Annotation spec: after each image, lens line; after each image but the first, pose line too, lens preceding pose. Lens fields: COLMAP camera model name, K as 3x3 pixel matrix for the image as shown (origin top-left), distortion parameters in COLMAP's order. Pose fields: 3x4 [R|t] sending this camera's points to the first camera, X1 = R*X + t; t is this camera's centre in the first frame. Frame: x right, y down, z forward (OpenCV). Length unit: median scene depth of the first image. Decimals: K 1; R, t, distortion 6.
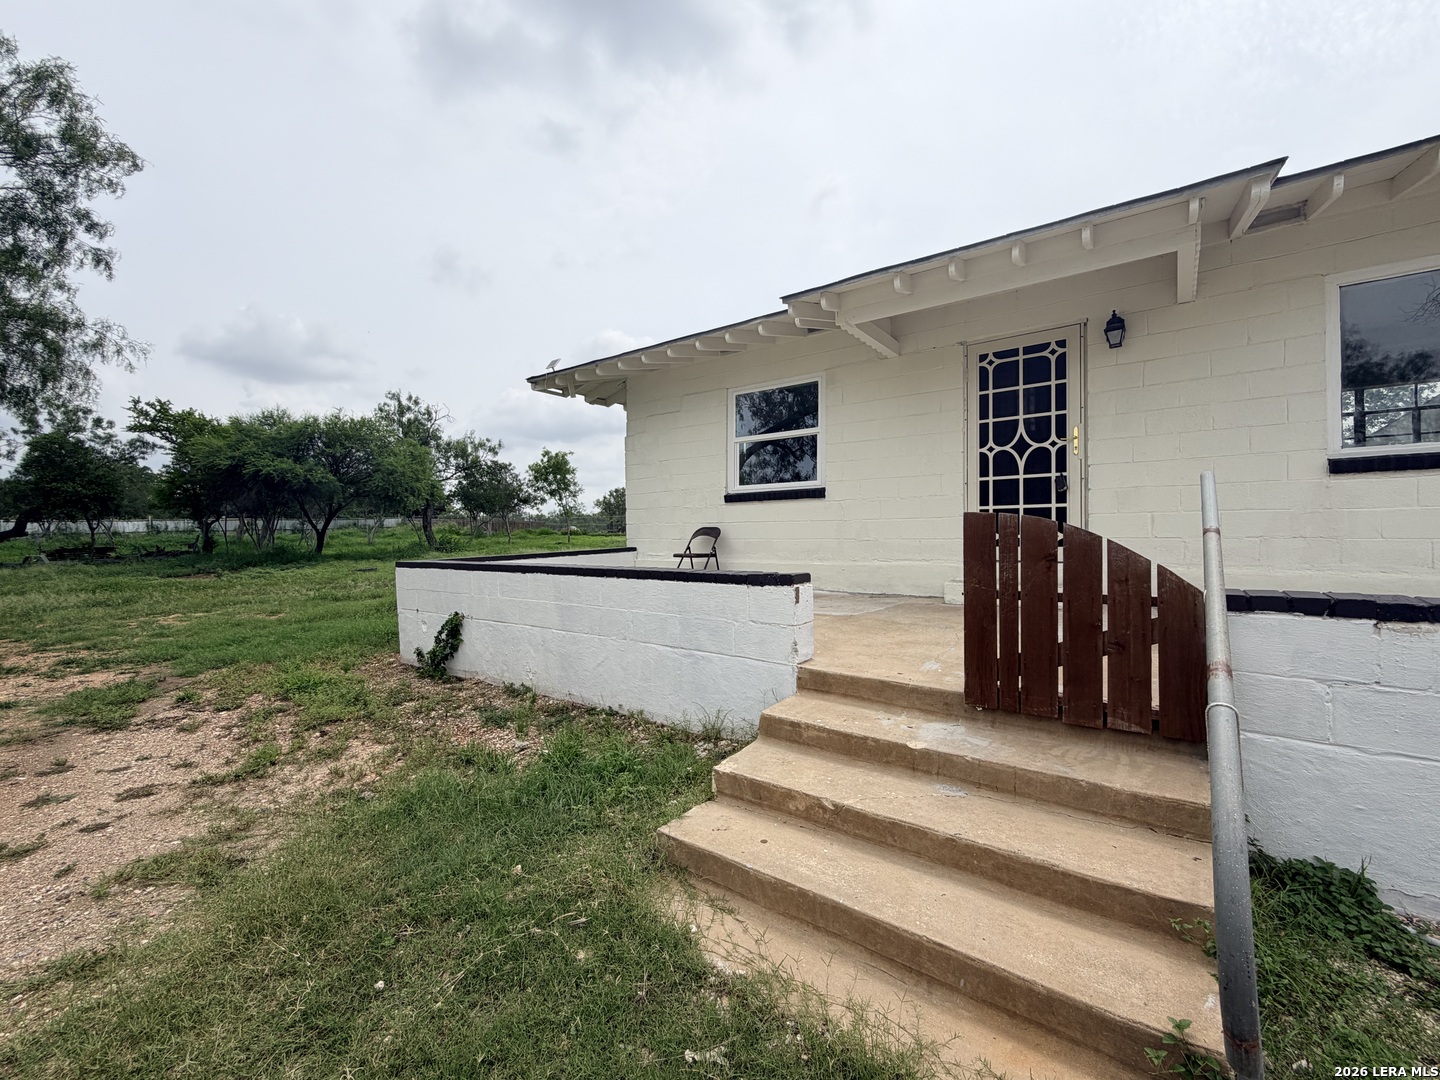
lens RADIAL K [[588.5, 0, 720.0], [0, 588.5, 540.0], [0, 0, 1]] dist [0.000534, 0.000161]
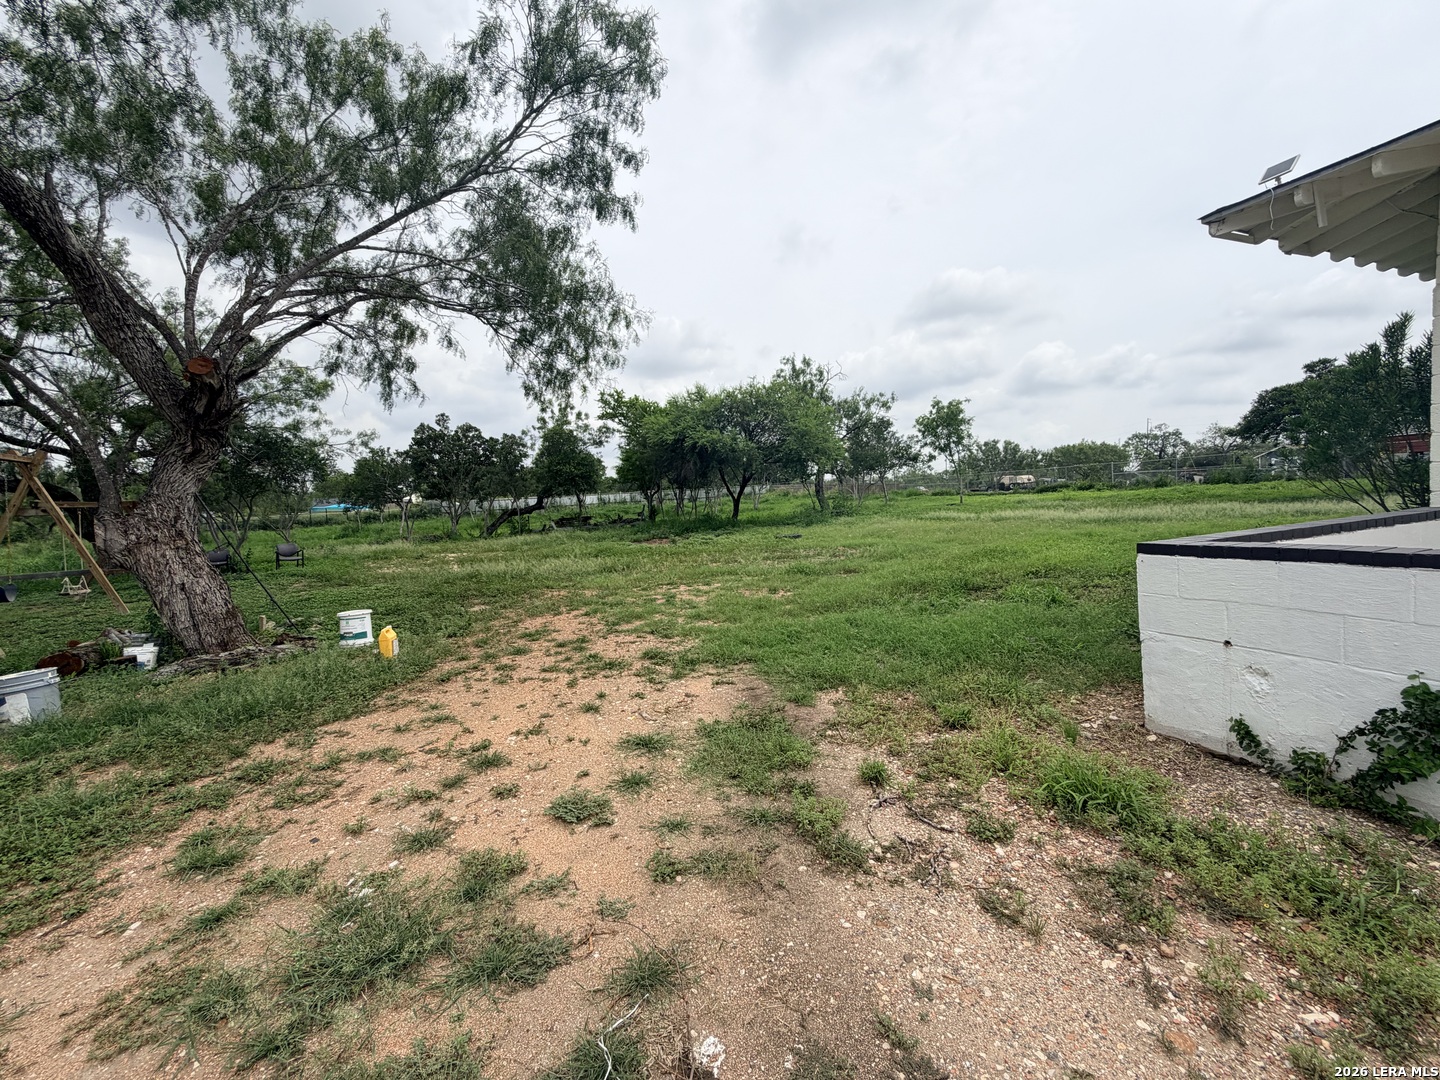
lens RADIAL K [[588.5, 0, 720.0], [0, 588.5, 540.0], [0, 0, 1]] dist [0.000534, 0.000161]
pose [[0.851587, 0.008029, -0.524152, -0.155659], [0.025884, 0.998019, 0.057342, -0.001929], [0.523574, -0.062399, 0.849692, 0.090270]]
